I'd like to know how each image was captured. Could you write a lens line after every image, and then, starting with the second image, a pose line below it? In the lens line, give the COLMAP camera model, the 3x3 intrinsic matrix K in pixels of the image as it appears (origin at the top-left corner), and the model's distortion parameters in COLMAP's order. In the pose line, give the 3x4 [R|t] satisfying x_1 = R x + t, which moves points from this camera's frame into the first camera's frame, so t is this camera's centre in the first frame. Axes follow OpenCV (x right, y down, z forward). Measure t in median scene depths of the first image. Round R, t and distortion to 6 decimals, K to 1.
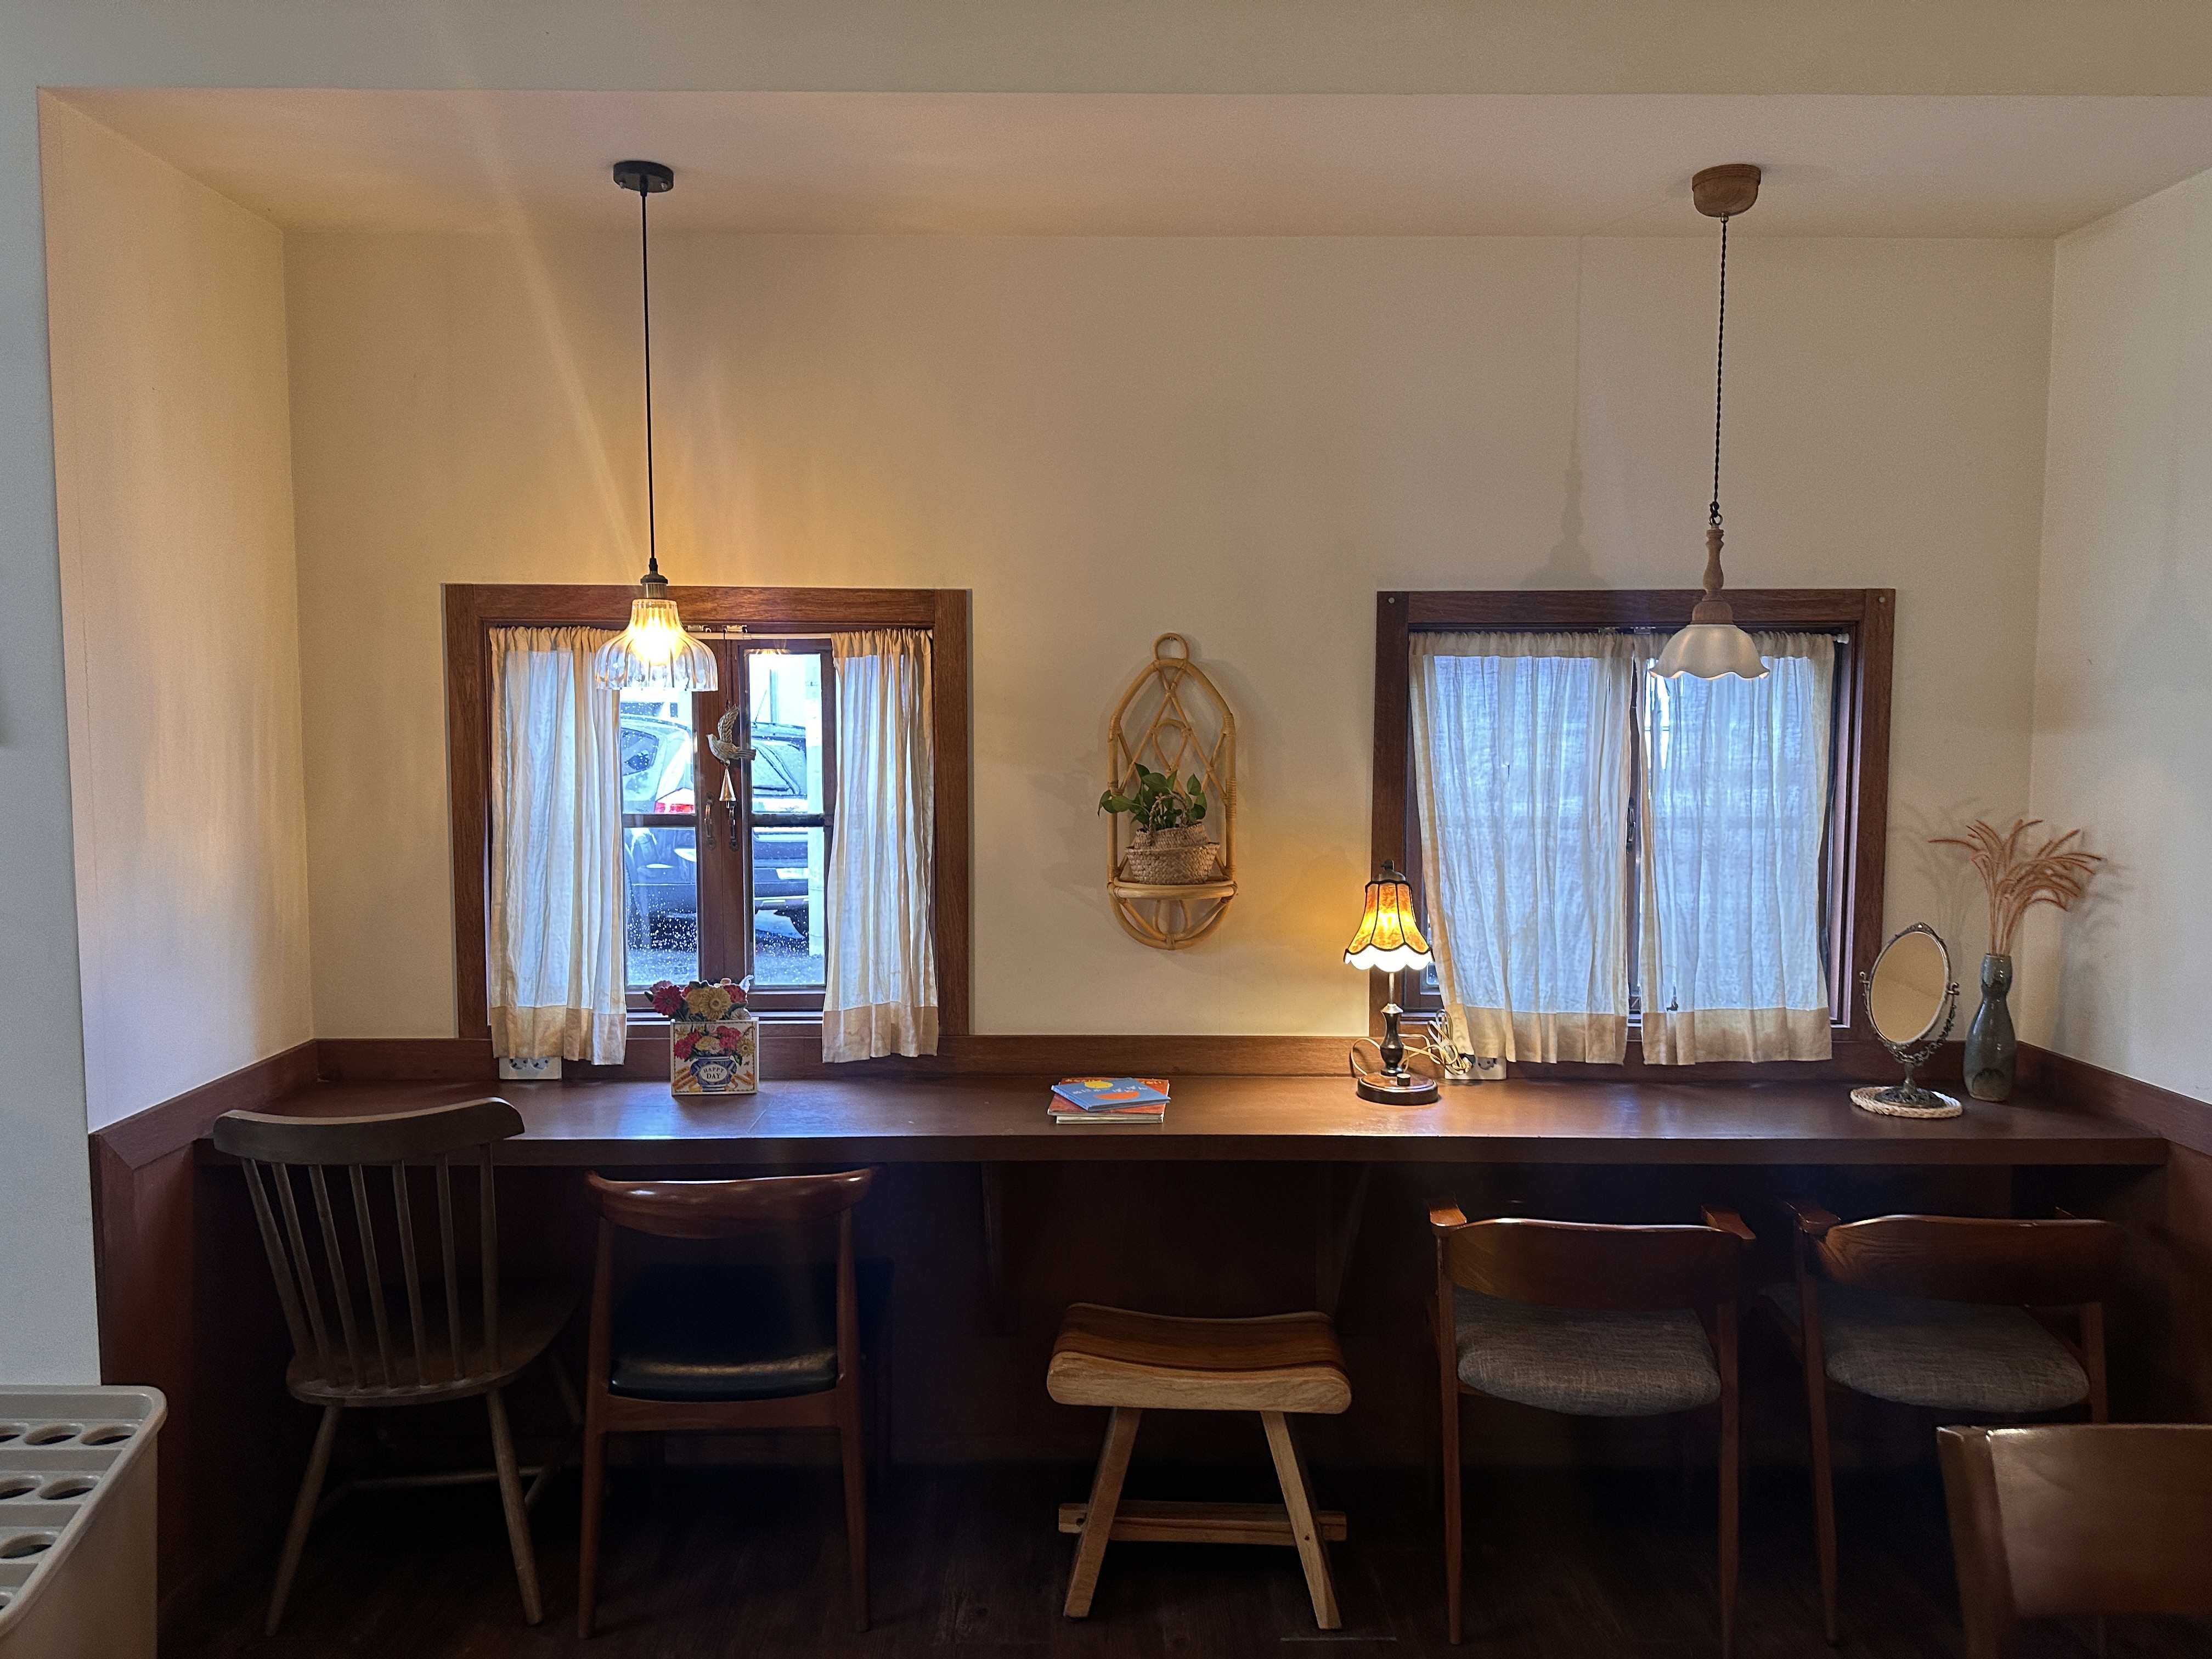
lens RADIAL K [[1559.9, 0, 1105.9], [0, 1559.9, 827.6], [0, 0, 1]] dist [0.023673, -0.000788]
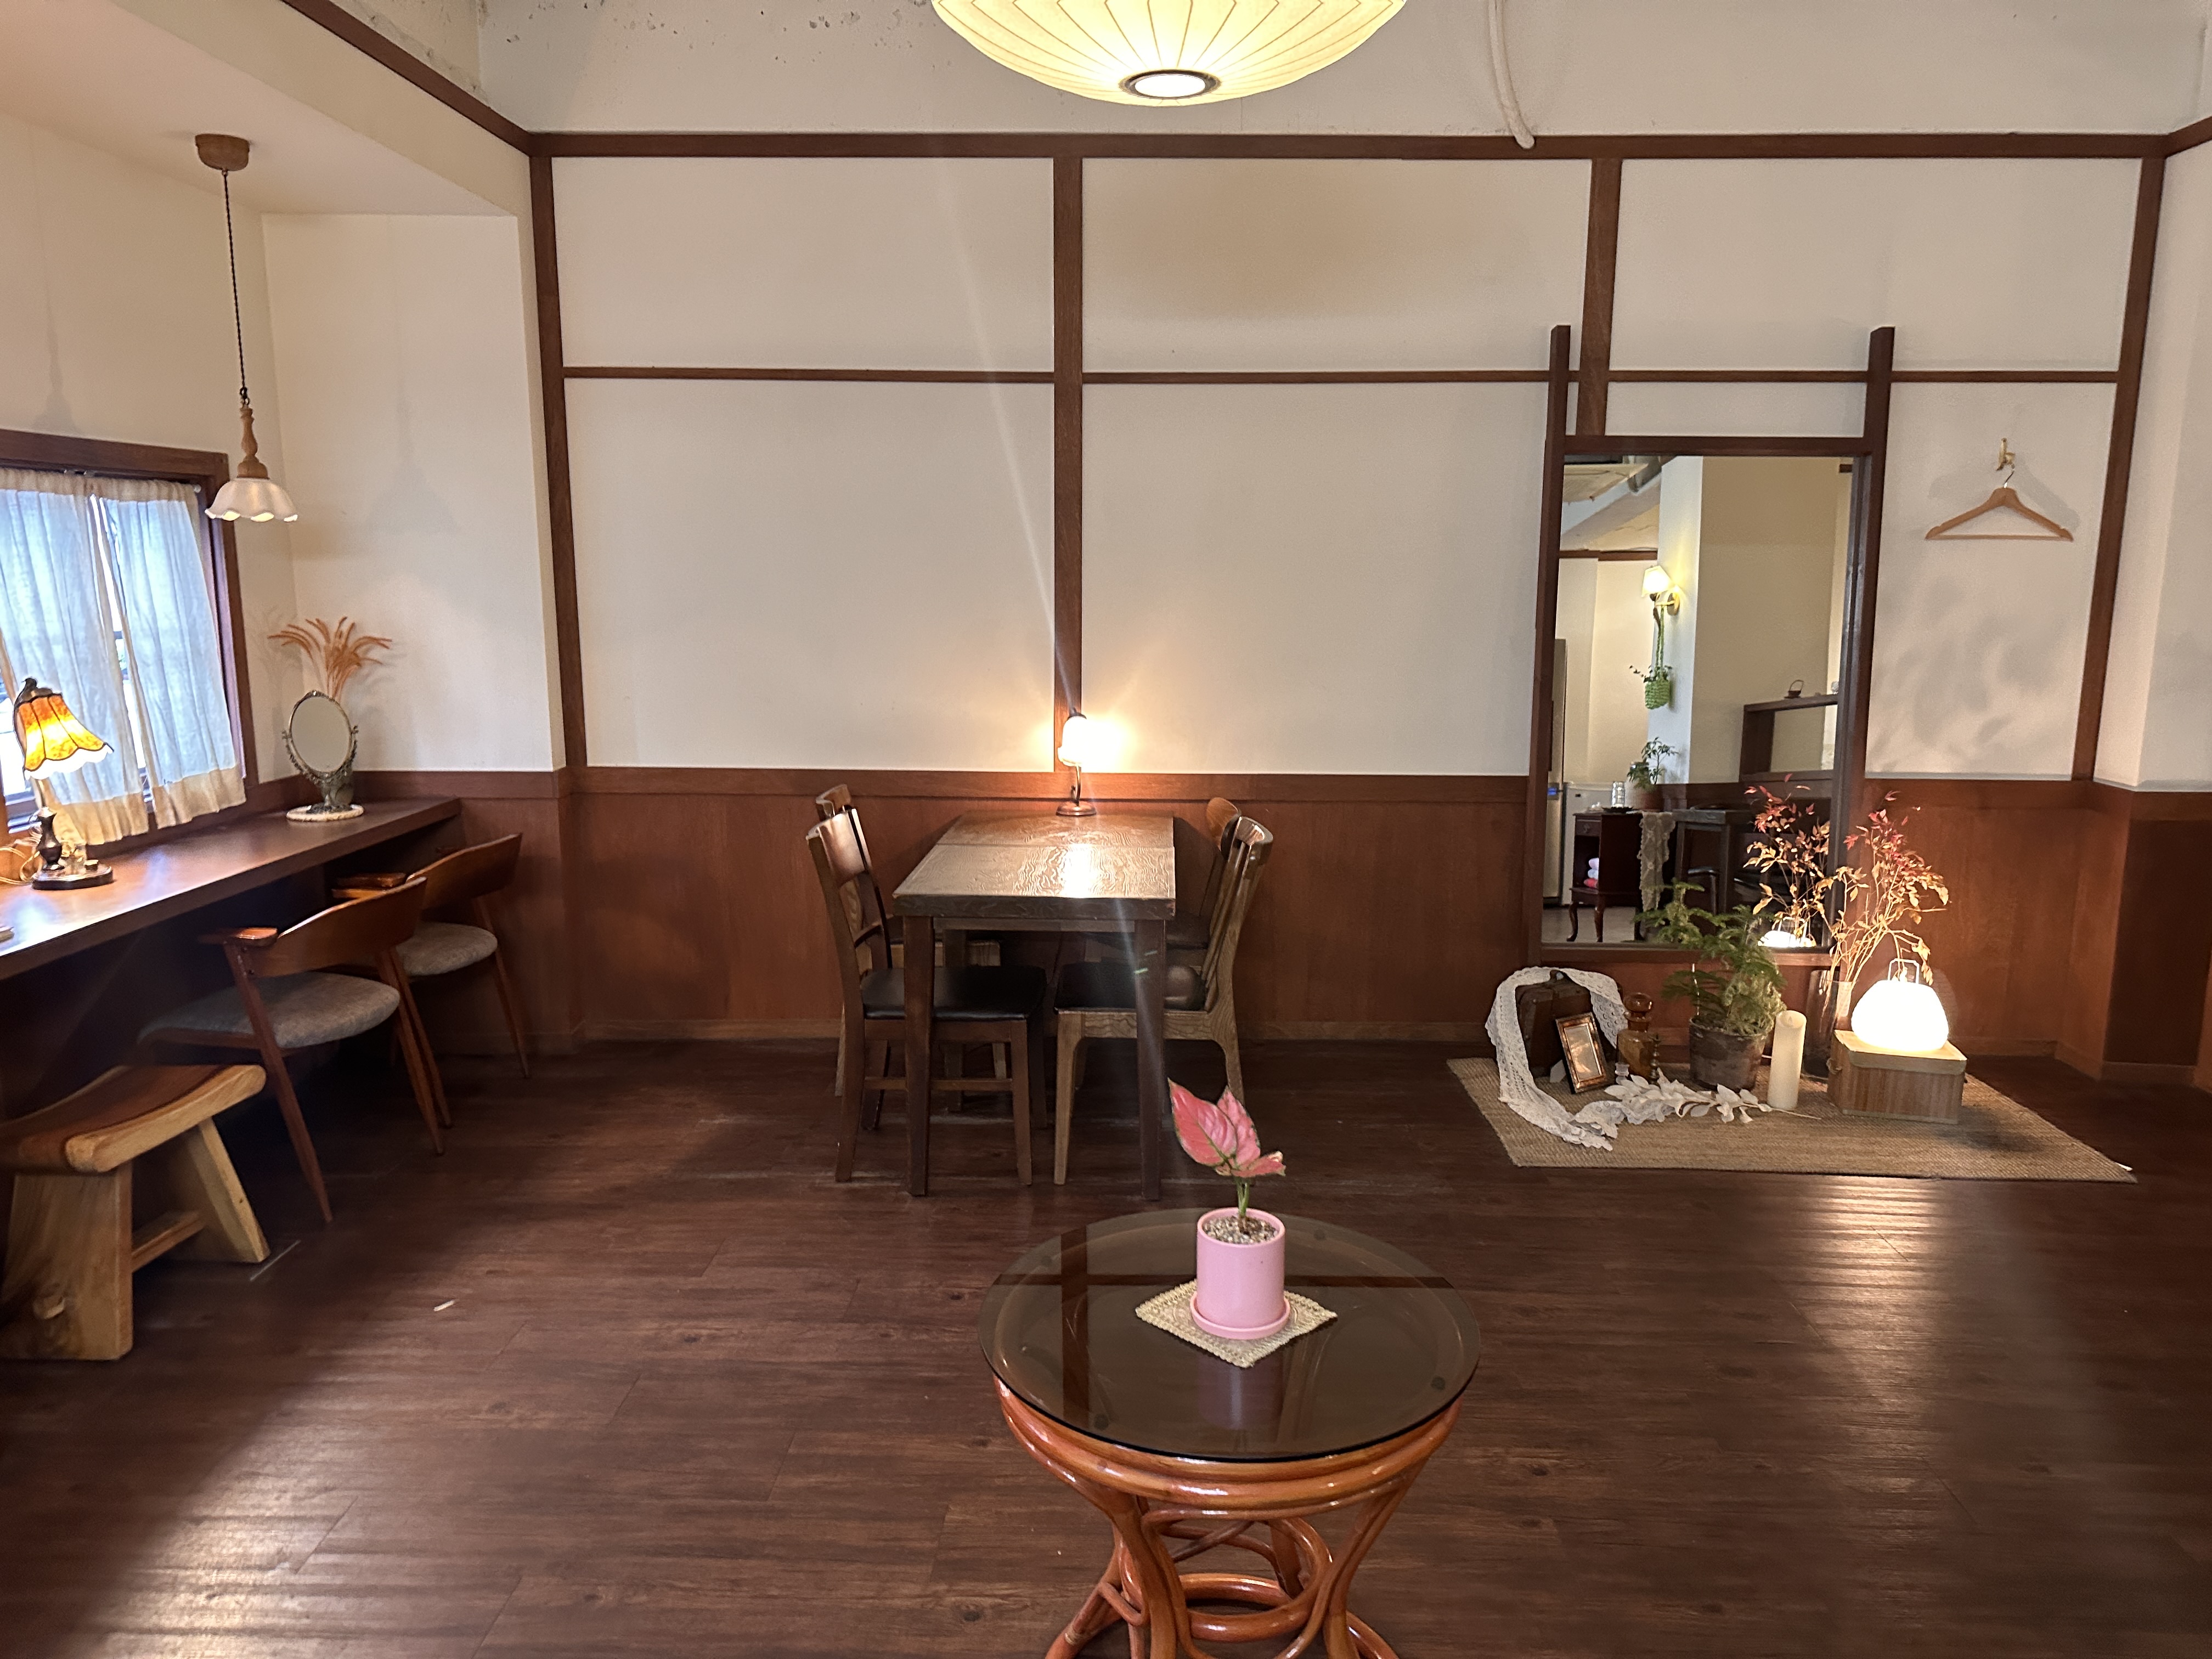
lens RADIAL K [[1559.9, 0, 1108.3], [0, 1559.9, 830.5], [0, 0, 1]] dist [0.023673, -0.000788]
pose [[0.039965, -0.176274, 0.983529, -0.923442], [0.063688, 0.982764, 0.173549, -0.018715], [-0.997169, 0.055703, 0.050503, 0.188897]]
